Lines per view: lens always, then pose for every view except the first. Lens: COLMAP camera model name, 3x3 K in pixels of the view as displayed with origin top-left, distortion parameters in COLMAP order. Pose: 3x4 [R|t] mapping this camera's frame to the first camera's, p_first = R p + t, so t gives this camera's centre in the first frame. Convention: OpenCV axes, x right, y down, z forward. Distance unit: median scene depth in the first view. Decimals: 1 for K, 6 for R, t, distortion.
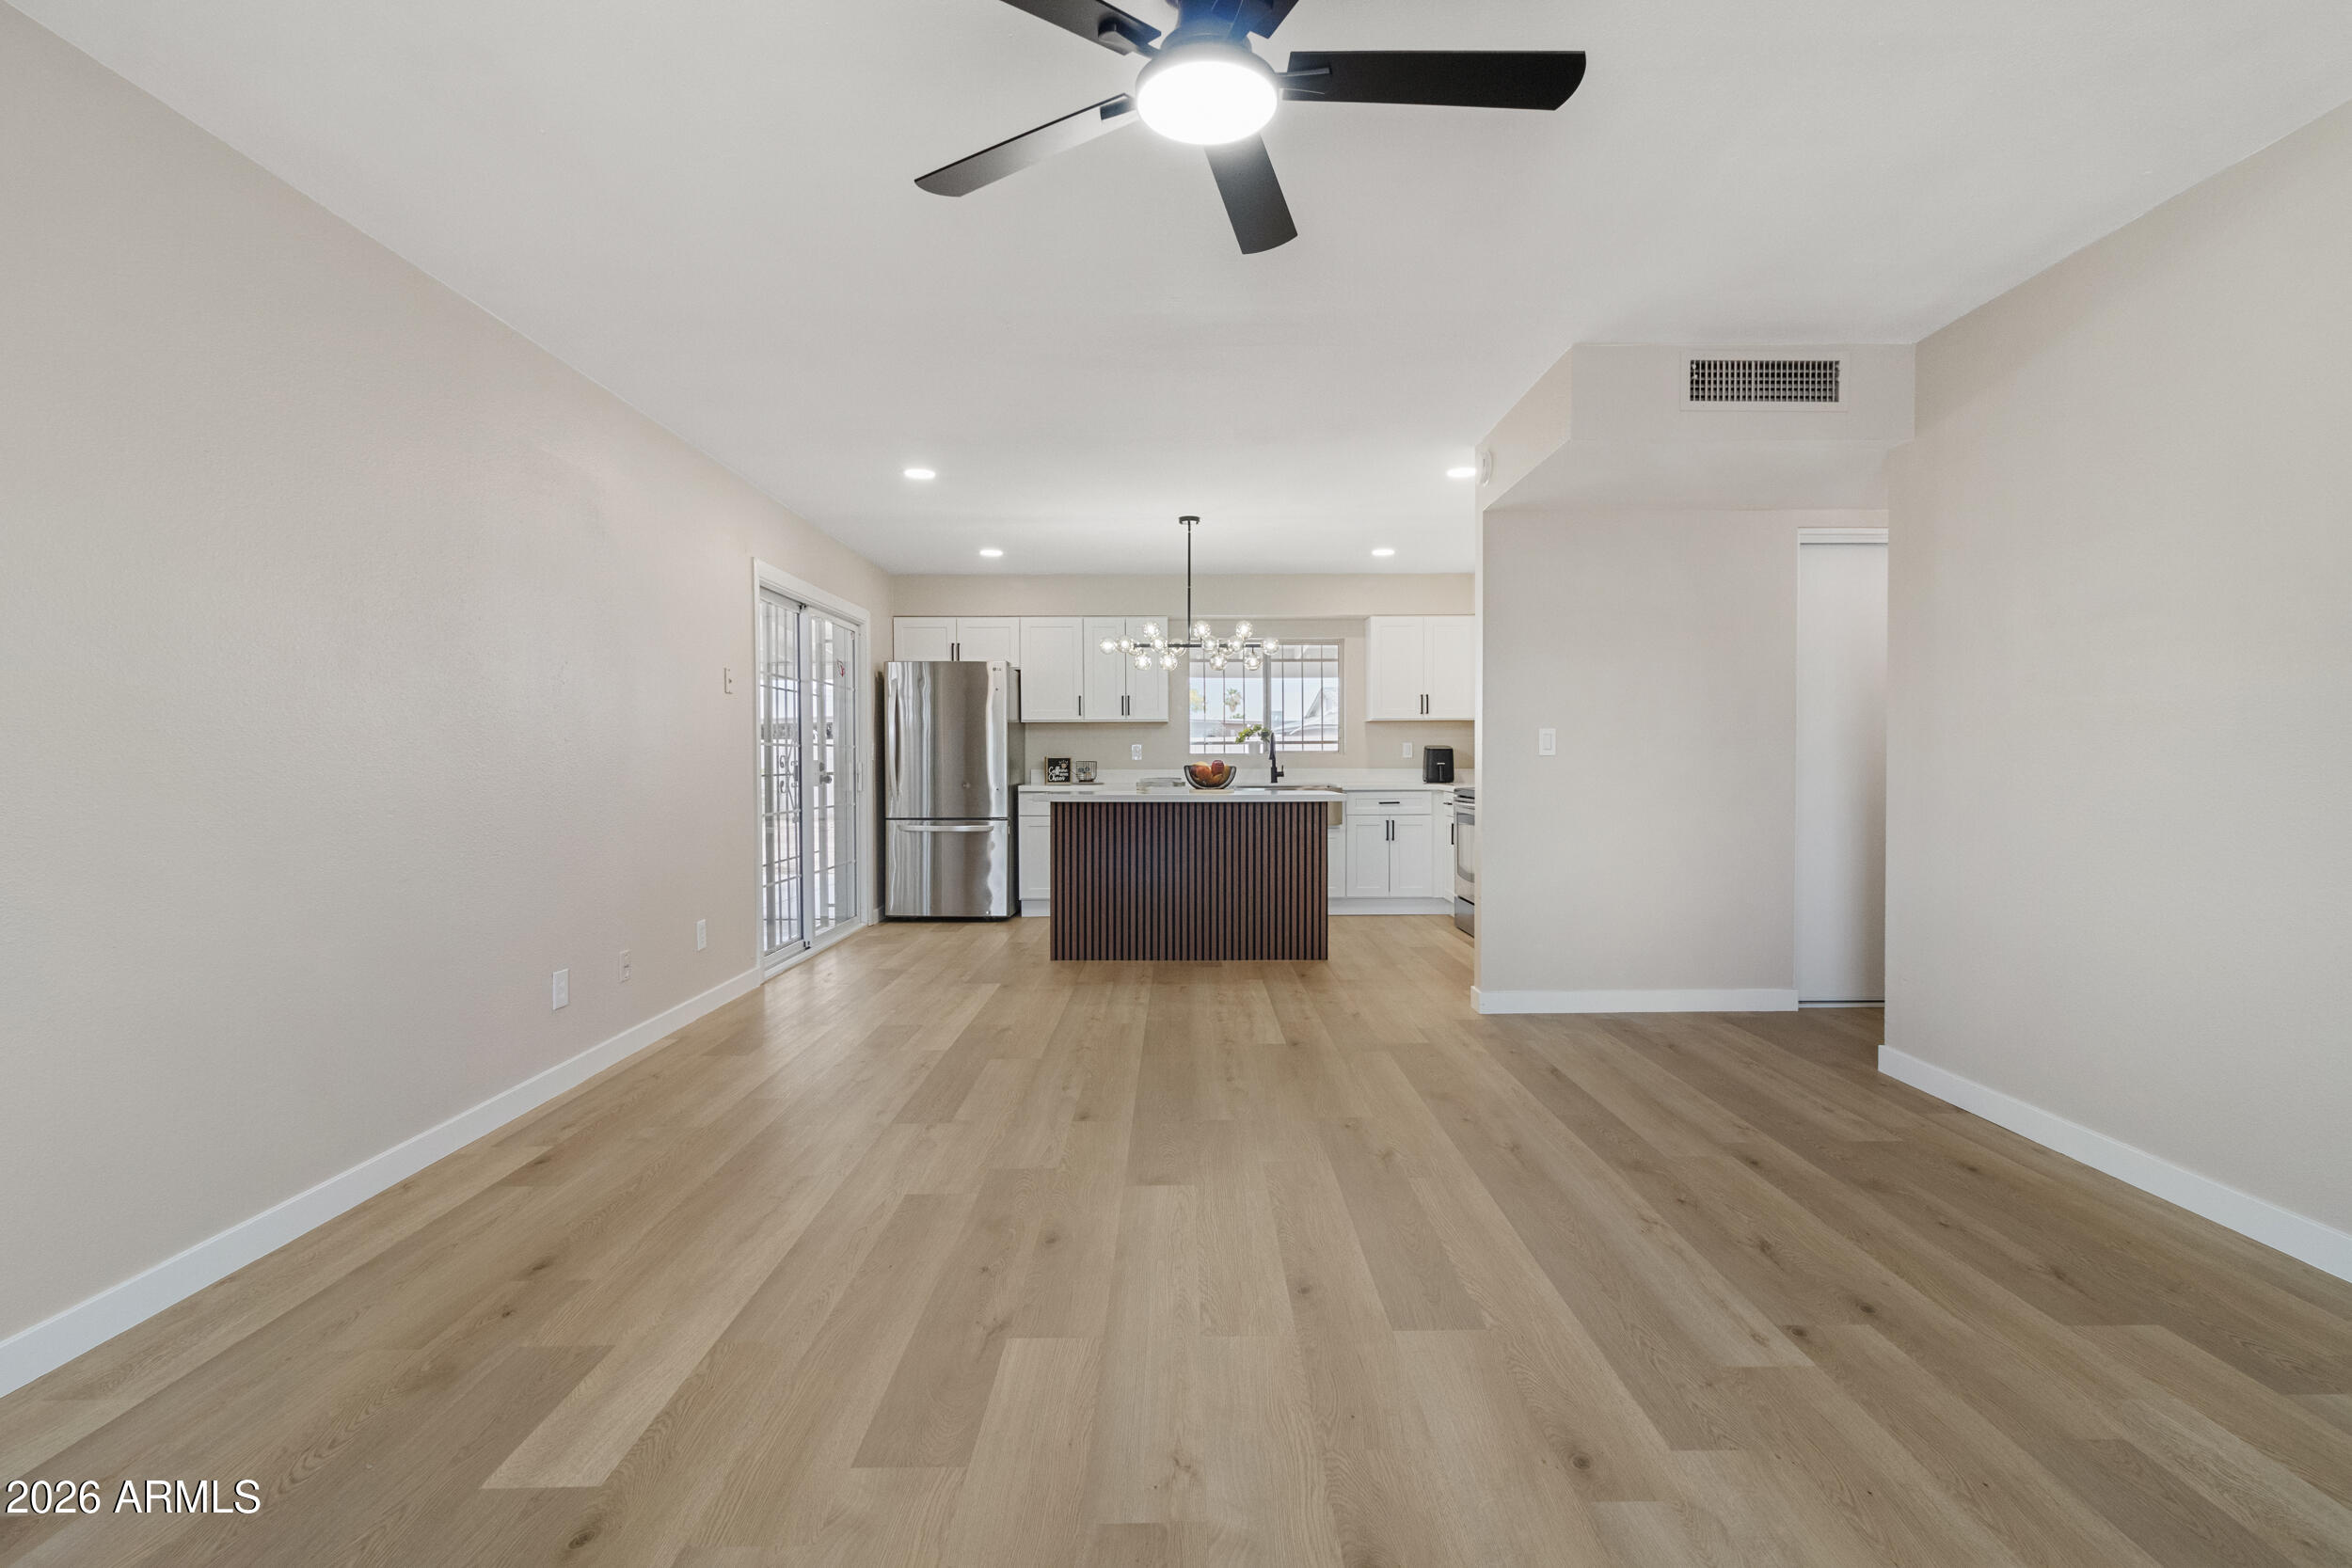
lens RADIAL K [[1083.2, 0, 1188.8], [0, 1083.2, 781.2], [0, 0, 1]] dist [-0.000274, 0.000733]
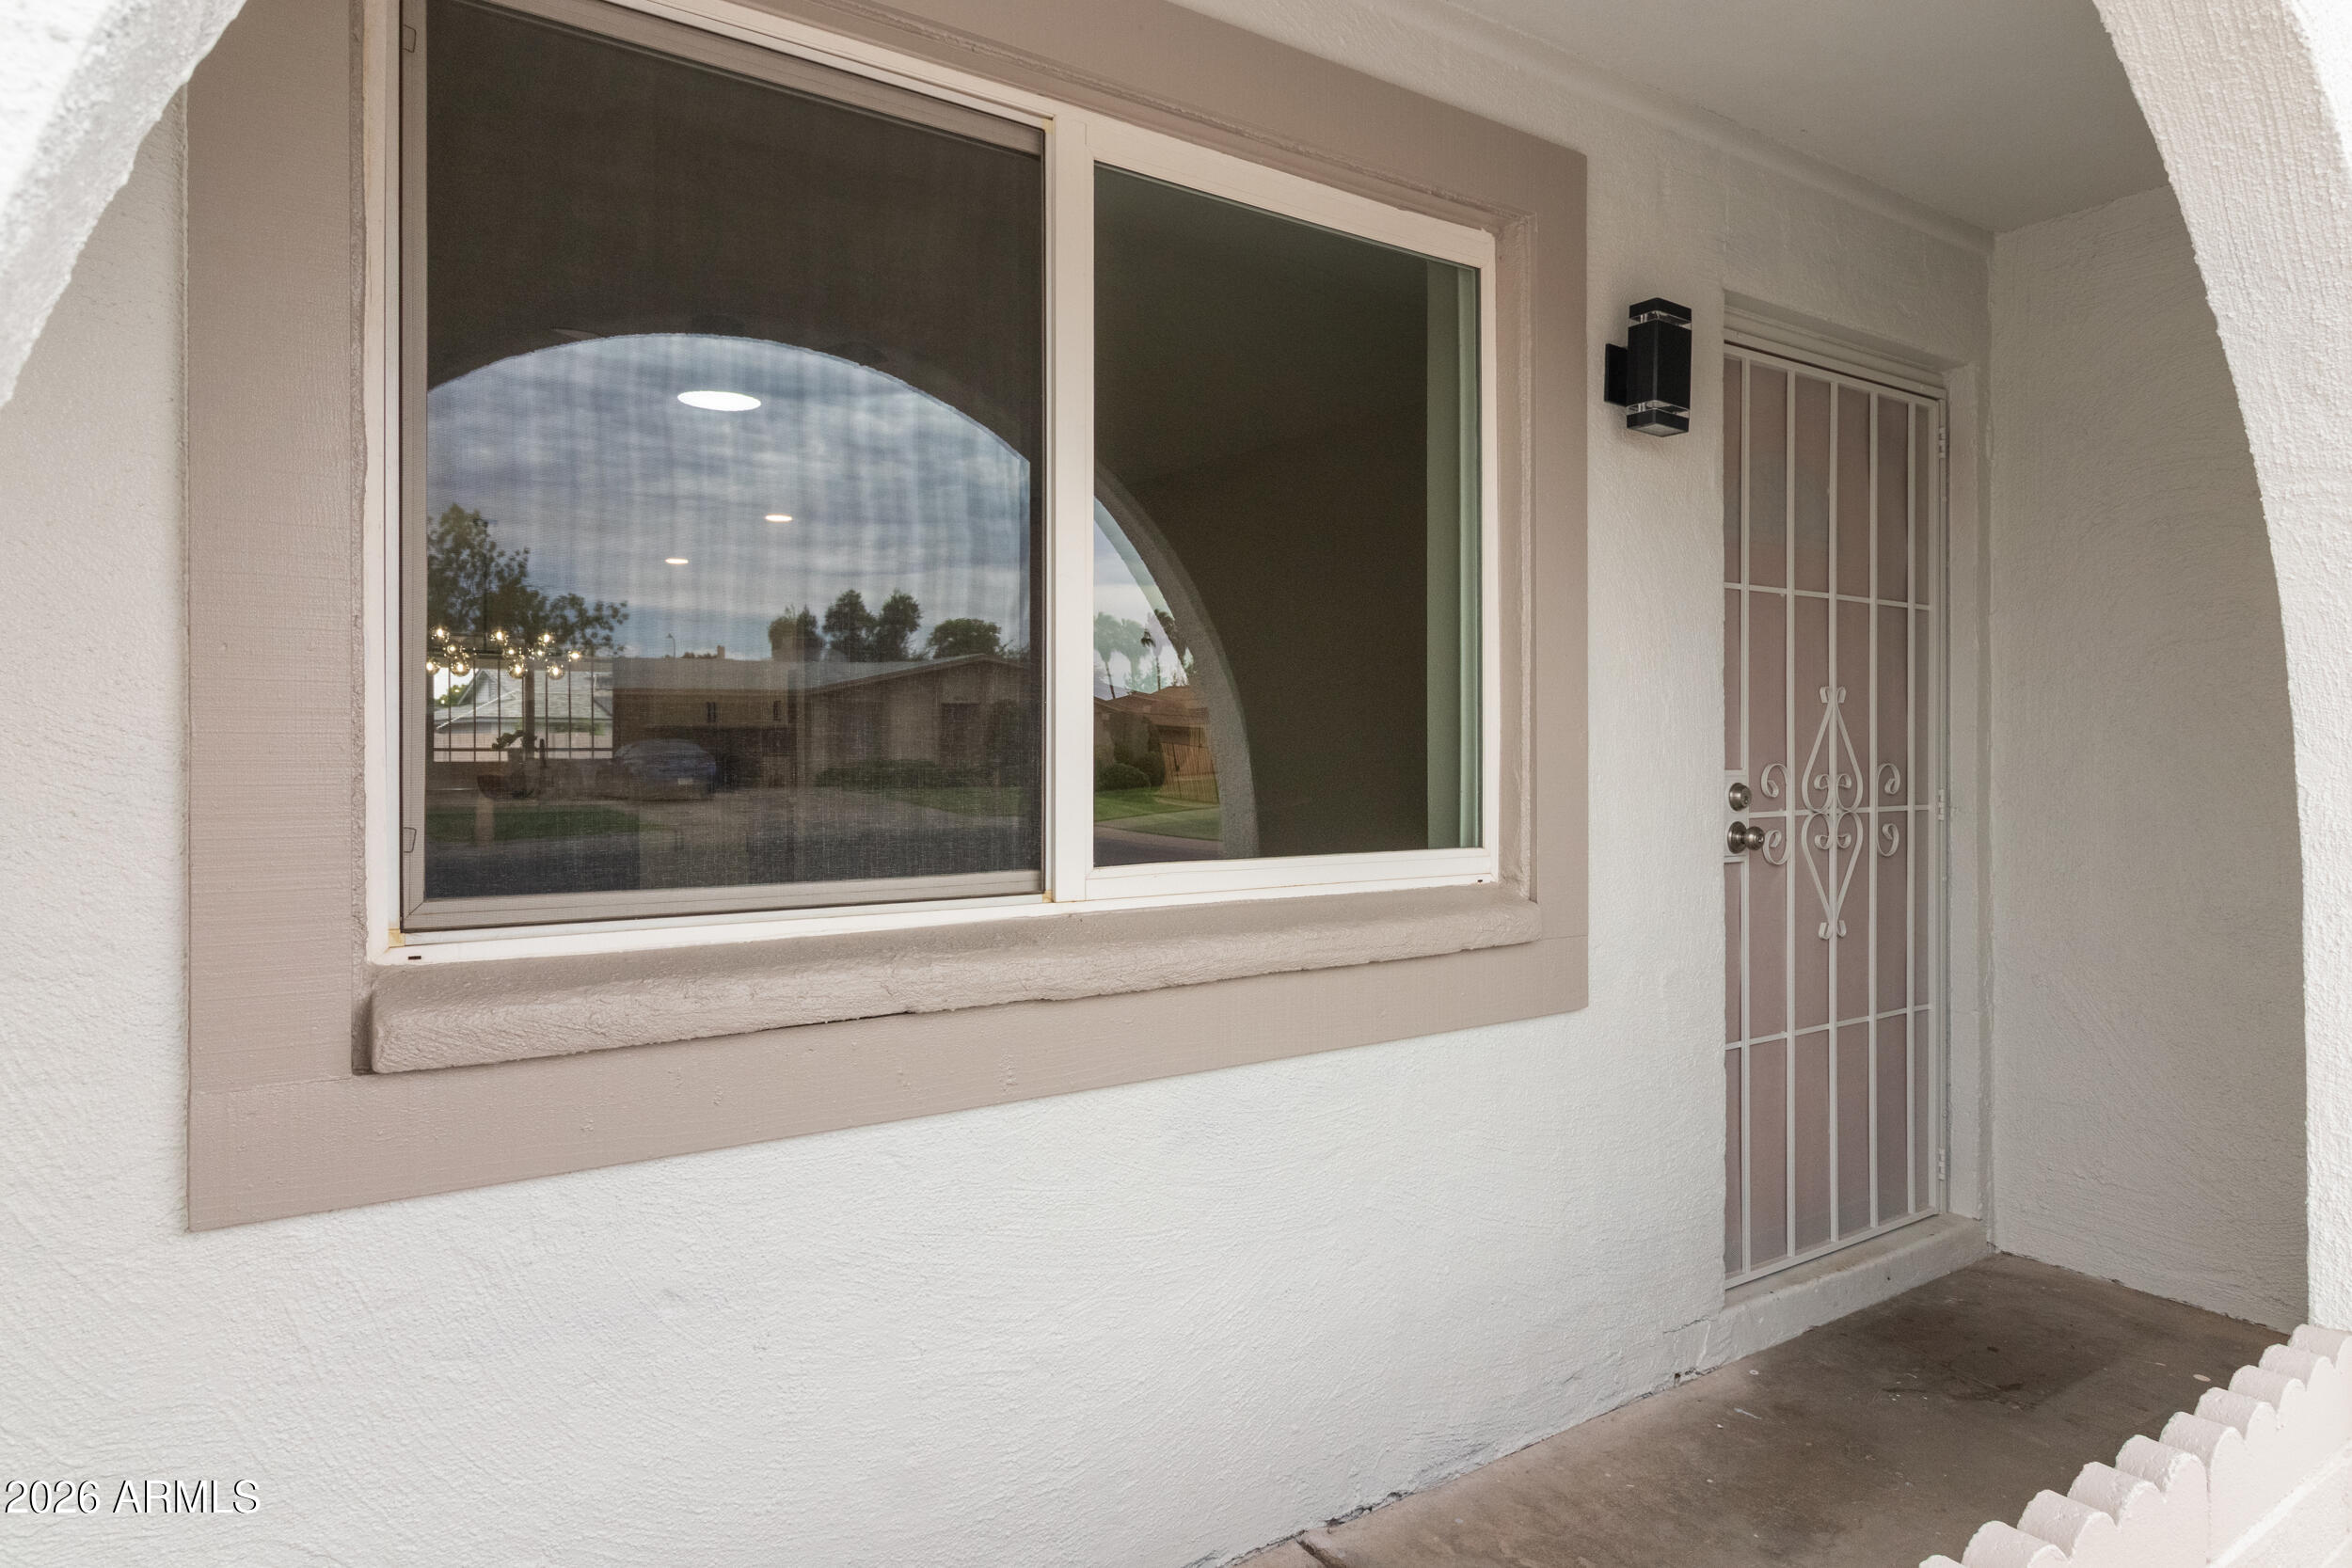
lens RADIAL K [[1399.5, 0, 1178.6], [0, 1399.5, 757.4], [0, 0, 1]] dist [0.044891, 0.000119]
pose [[0.826562, 0.000481, 0.562845, -0.201118], [0.013815, 0.999681, -0.021142, 0.005423], [-0.562676, 0.025250, 0.826292, -0.401769]]
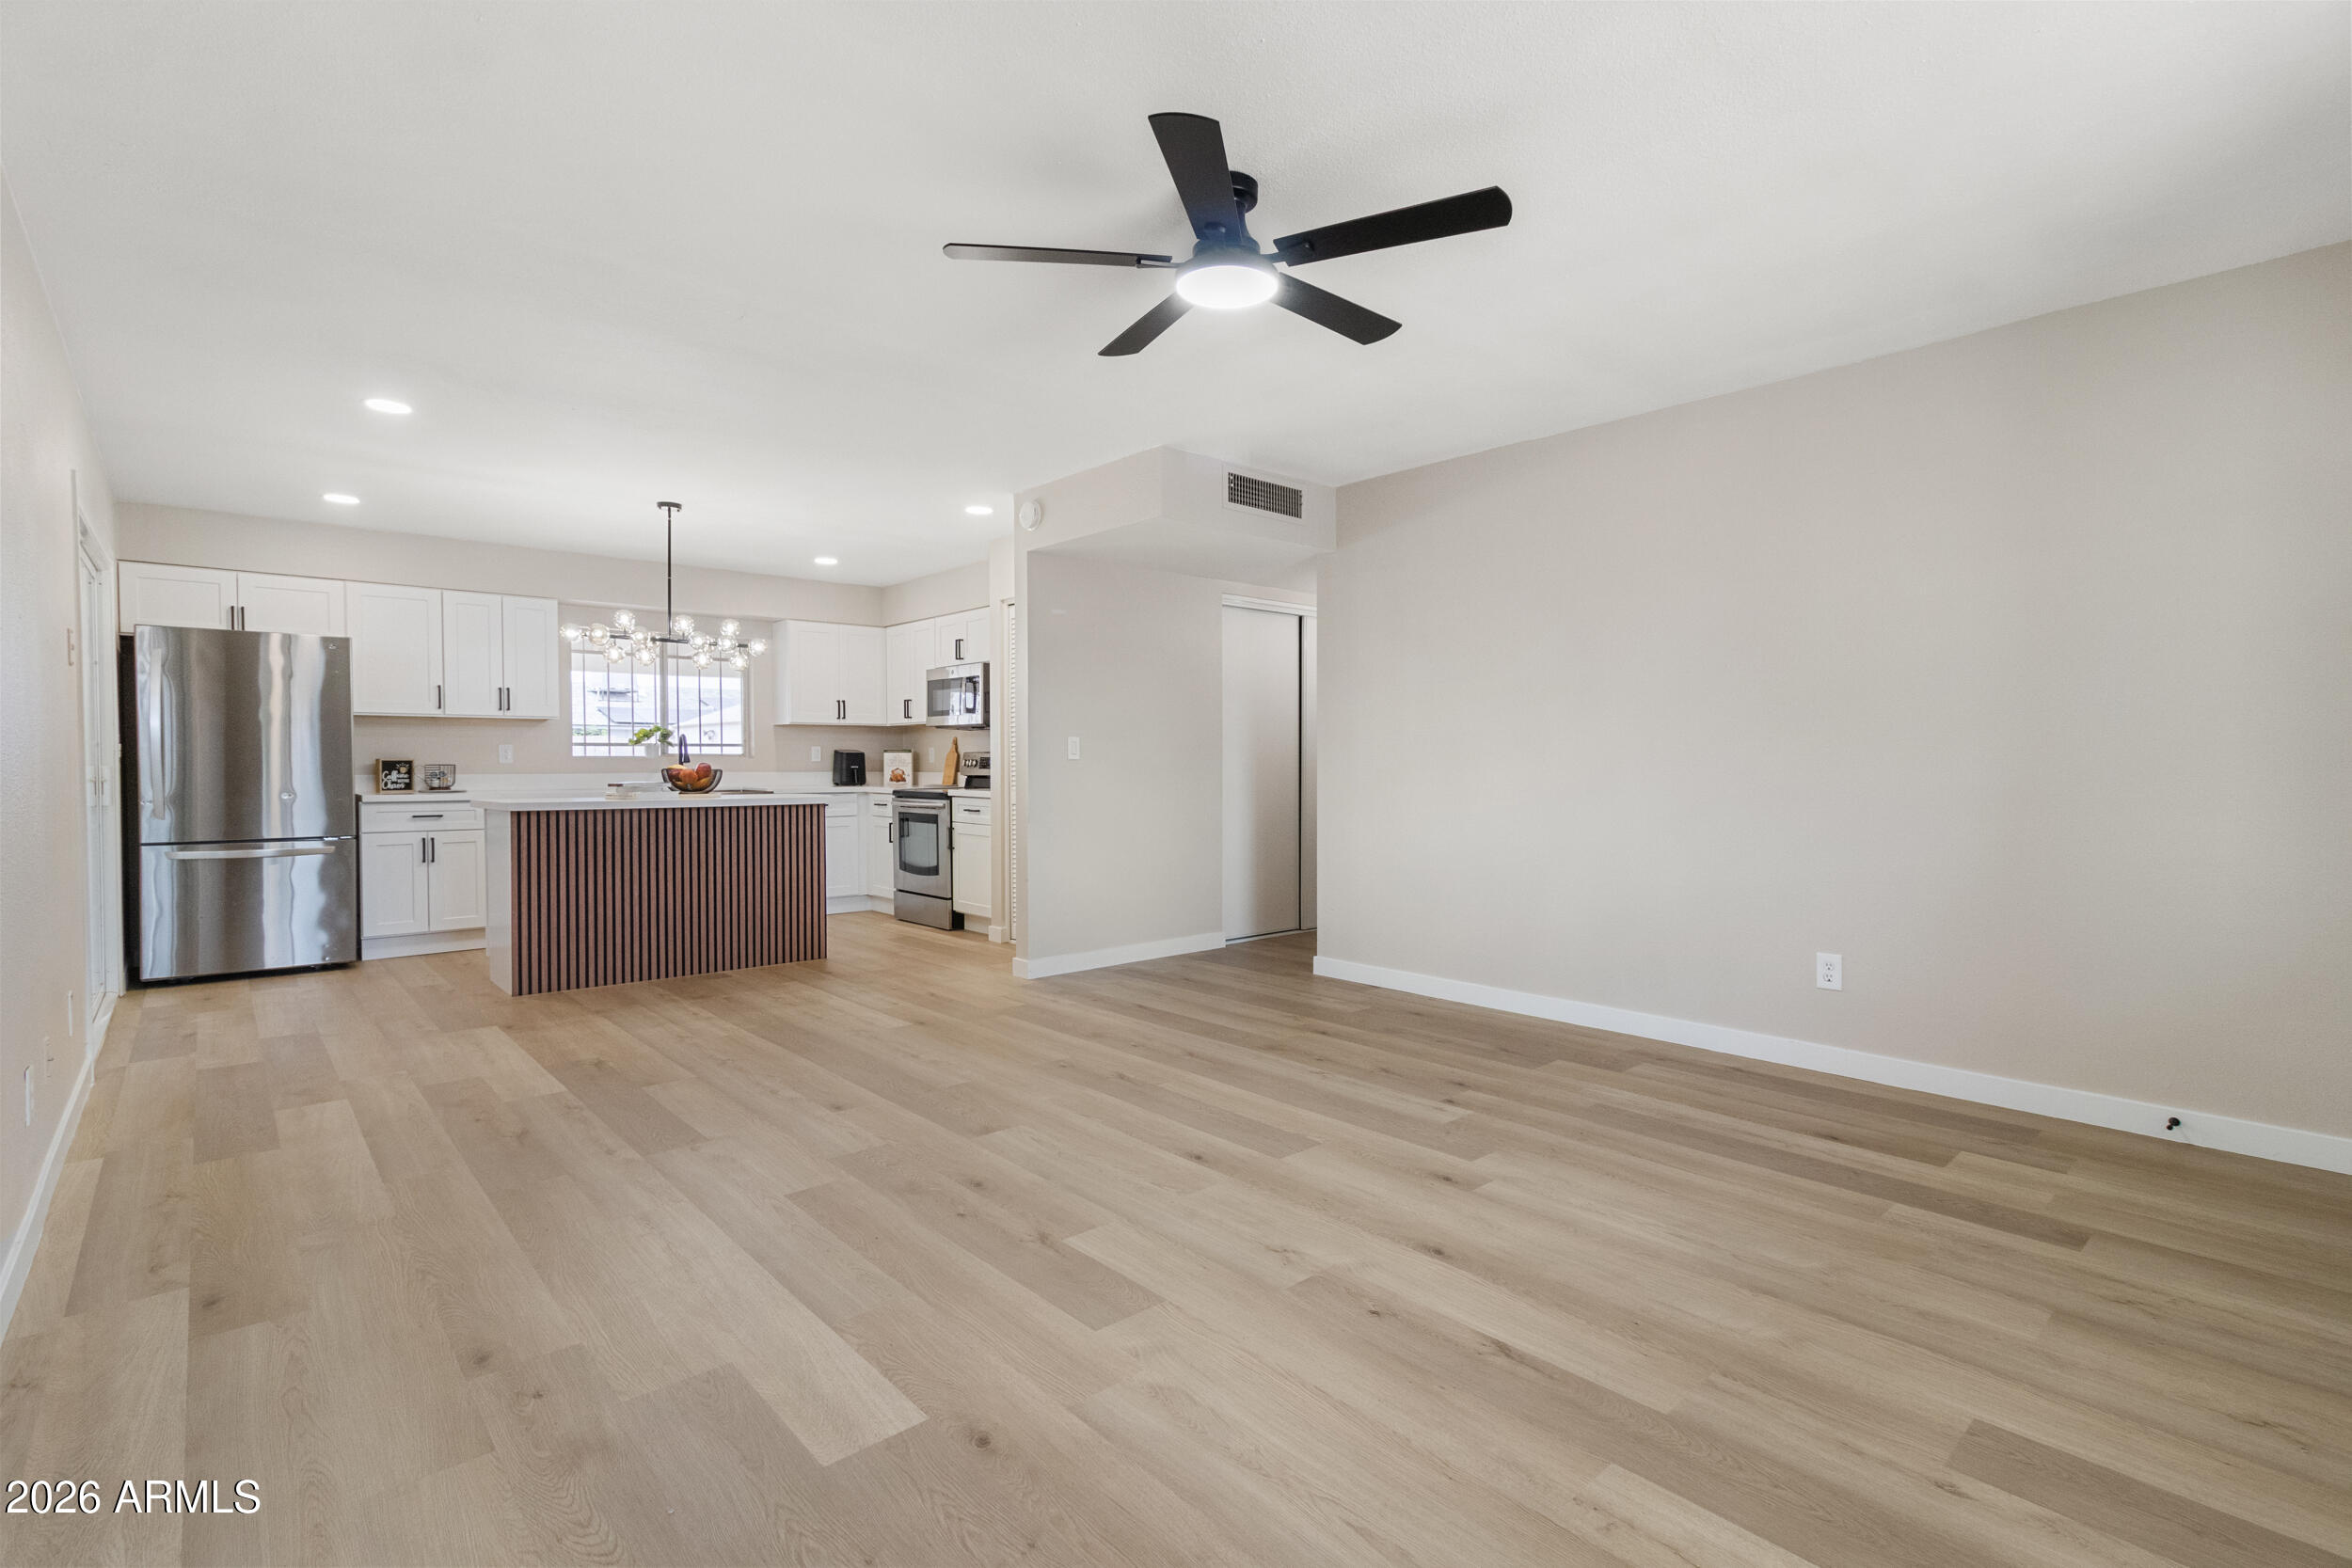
lens RADIAL K [[1092.5, 0, 1192.8], [0, 1092.5, 784.6], [0, 0, 1]] dist [0.004519, 0.000533]
pose [[0.748041, -0.011269, 0.663557, -0.291592], [0.012403, 0.999919, 0.003000, 0.001904], [-0.663537, 0.005986, 0.748119, -0.003435]]
